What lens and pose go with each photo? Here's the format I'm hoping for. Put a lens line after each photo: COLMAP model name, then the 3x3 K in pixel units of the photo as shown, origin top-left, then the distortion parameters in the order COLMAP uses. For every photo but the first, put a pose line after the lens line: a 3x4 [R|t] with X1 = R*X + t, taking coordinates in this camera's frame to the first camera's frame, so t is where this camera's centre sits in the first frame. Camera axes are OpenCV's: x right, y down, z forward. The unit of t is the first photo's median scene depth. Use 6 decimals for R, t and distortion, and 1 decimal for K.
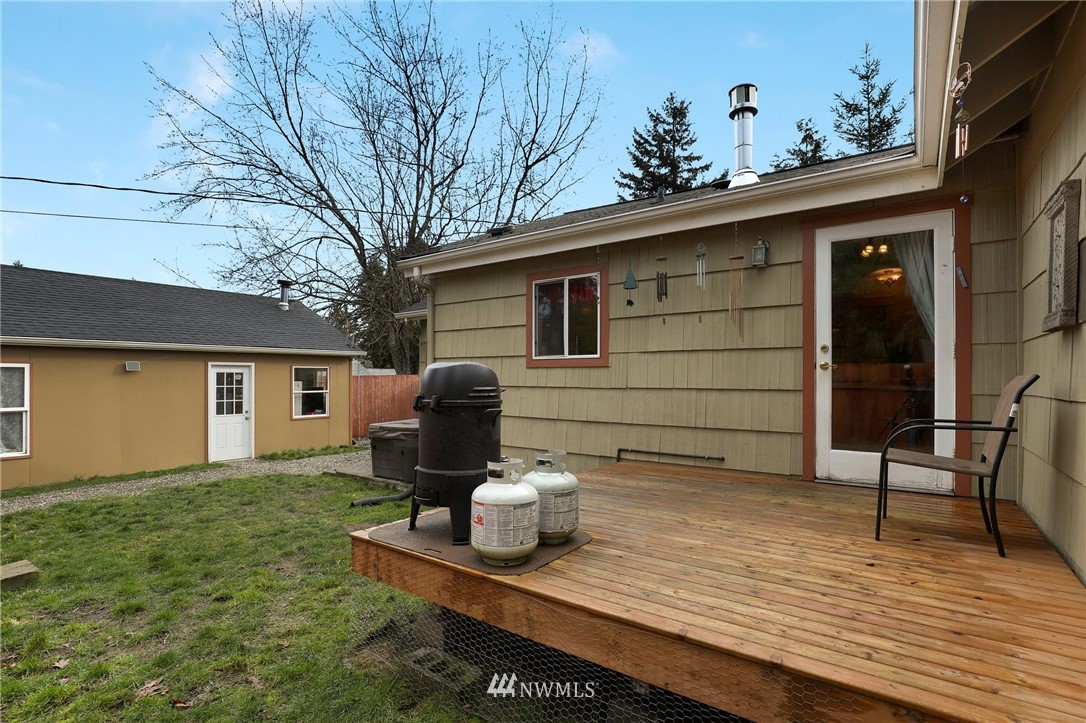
lens RADIAL K [[507.4, 0, 547.7], [0, 507.4, 380.3], [0, 0, 1]] dist [-0.027920, 0.000058]
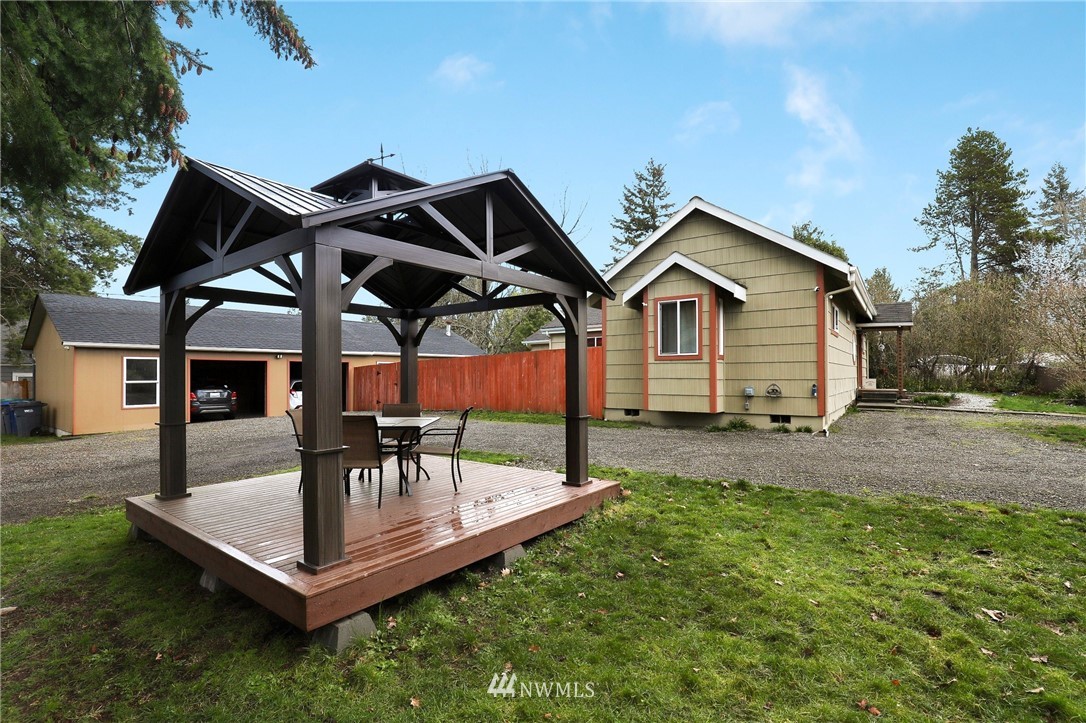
lens RADIAL K [[493.6, 0, 544.5], [0, 493.6, 375.4], [0, 0, 1]] dist [-0.035767, 0.000261]
pose [[0.999977, -0.005445, -0.003942, -0.036588], [0.005429, 0.999977, -0.004174, 0.010199], [0.003965, 0.004152, 0.999984, -0.302275]]
